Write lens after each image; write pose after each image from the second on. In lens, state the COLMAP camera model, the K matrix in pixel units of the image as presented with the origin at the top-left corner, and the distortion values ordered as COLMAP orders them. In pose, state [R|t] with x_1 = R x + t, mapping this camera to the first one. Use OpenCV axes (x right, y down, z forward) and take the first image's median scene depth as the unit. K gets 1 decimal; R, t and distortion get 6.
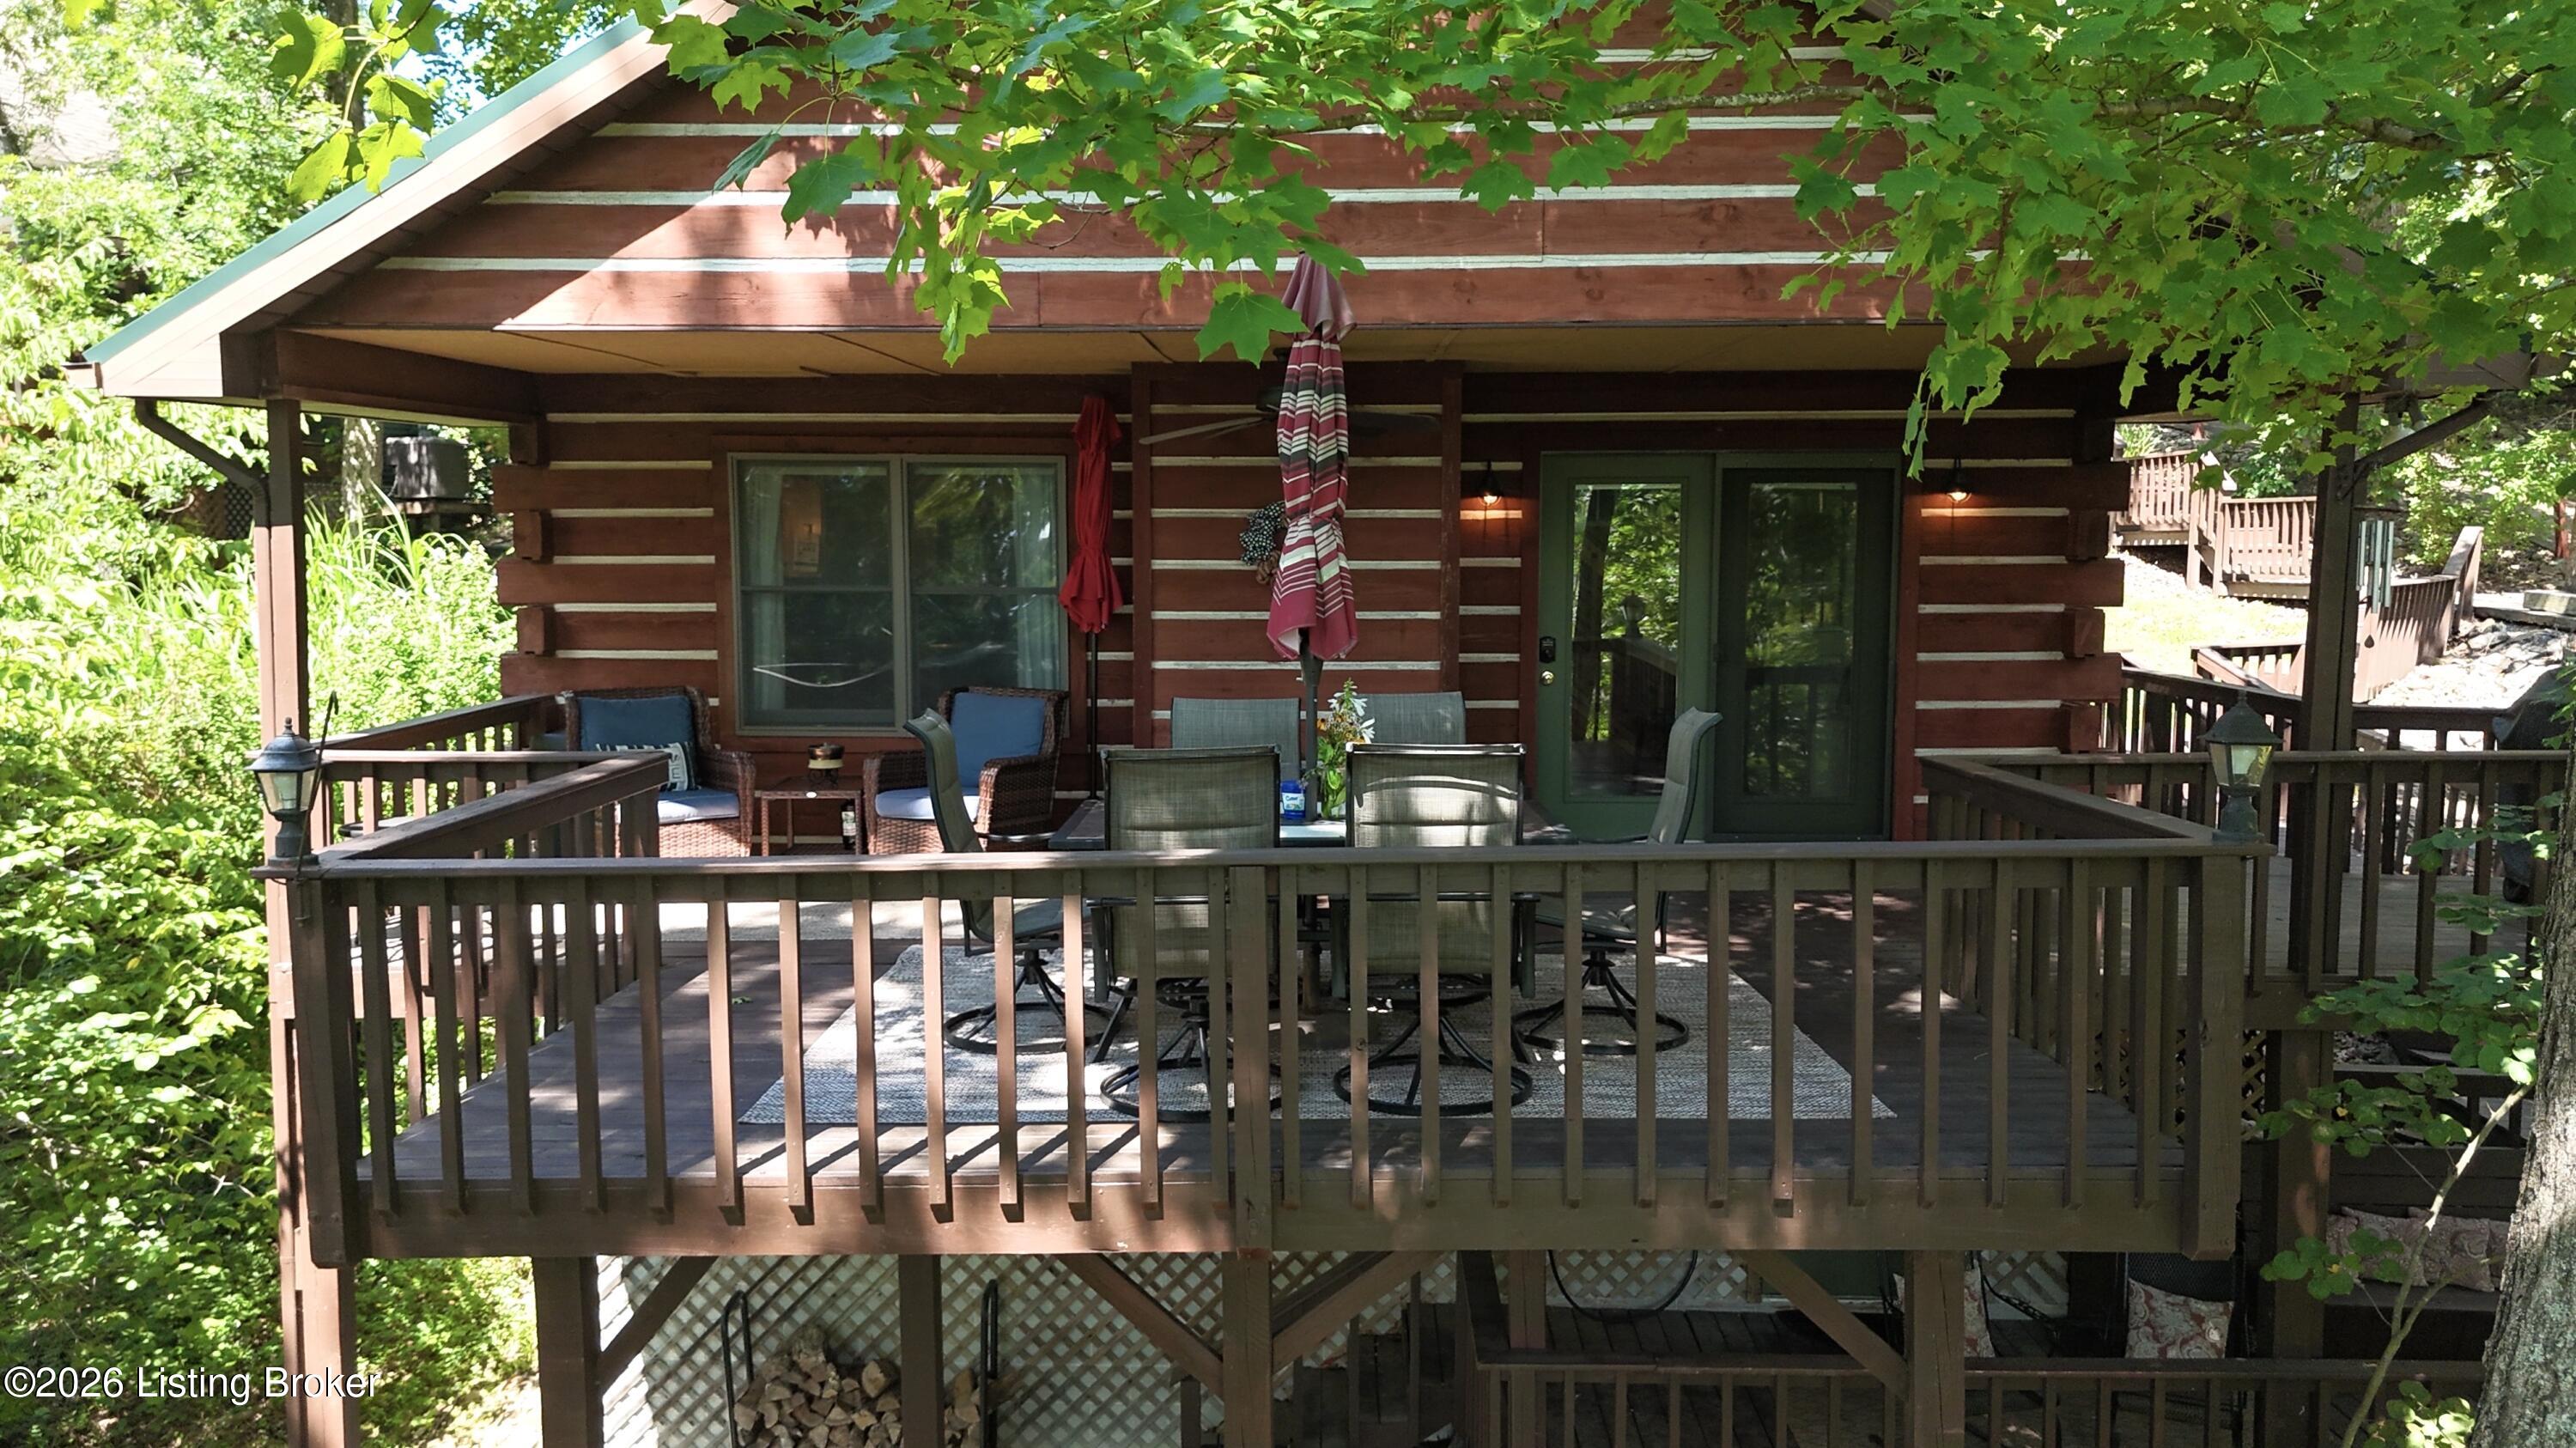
lens RADIAL K [[1948.7, 0, 1288.0], [0, 1948.7, 724.0], [0, 0, 1]] dist [0.005932, 0.006628]
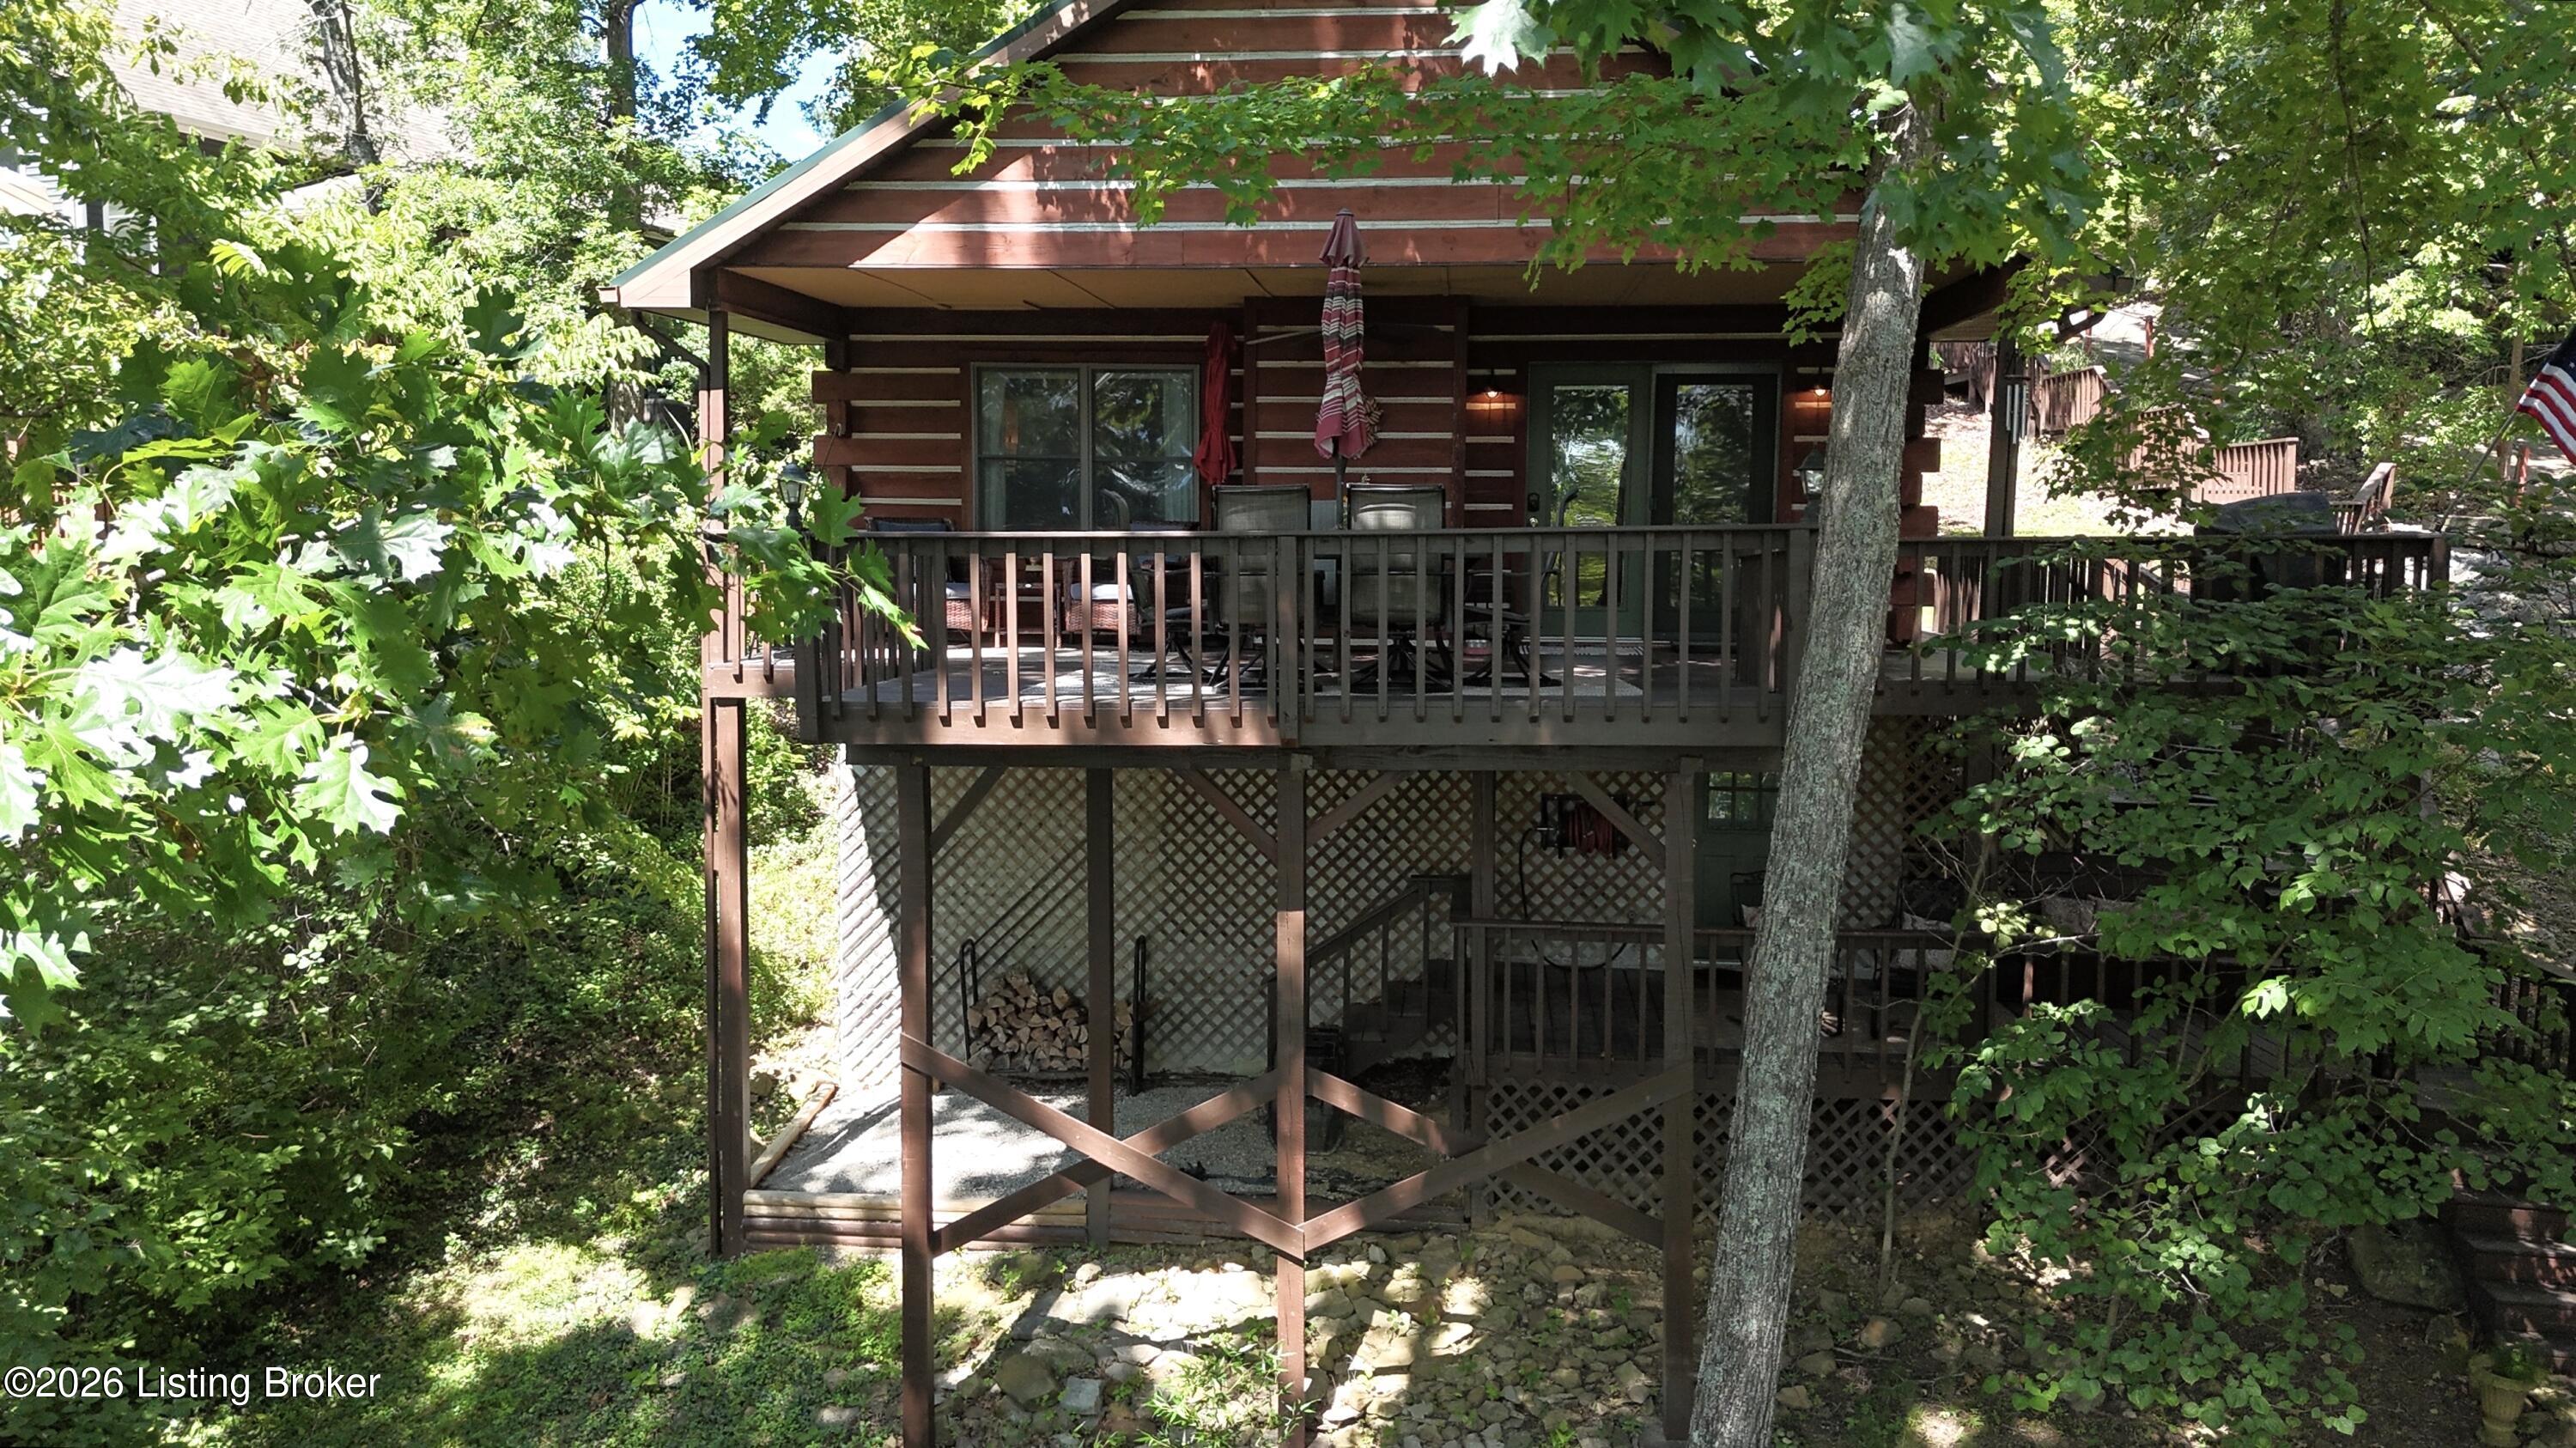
lens RADIAL K [[1888.8, 0, 1288.0], [0, 1888.8, 724.0], [0, 0, 1]] dist [0.032293, -0.062612]
pose [[0.997479, 0.016310, -0.069058, 0.052283], [-0.015535, 0.999810, 0.011751, 0.112239], [0.069236, -0.010649, 0.997543, -0.402693]]
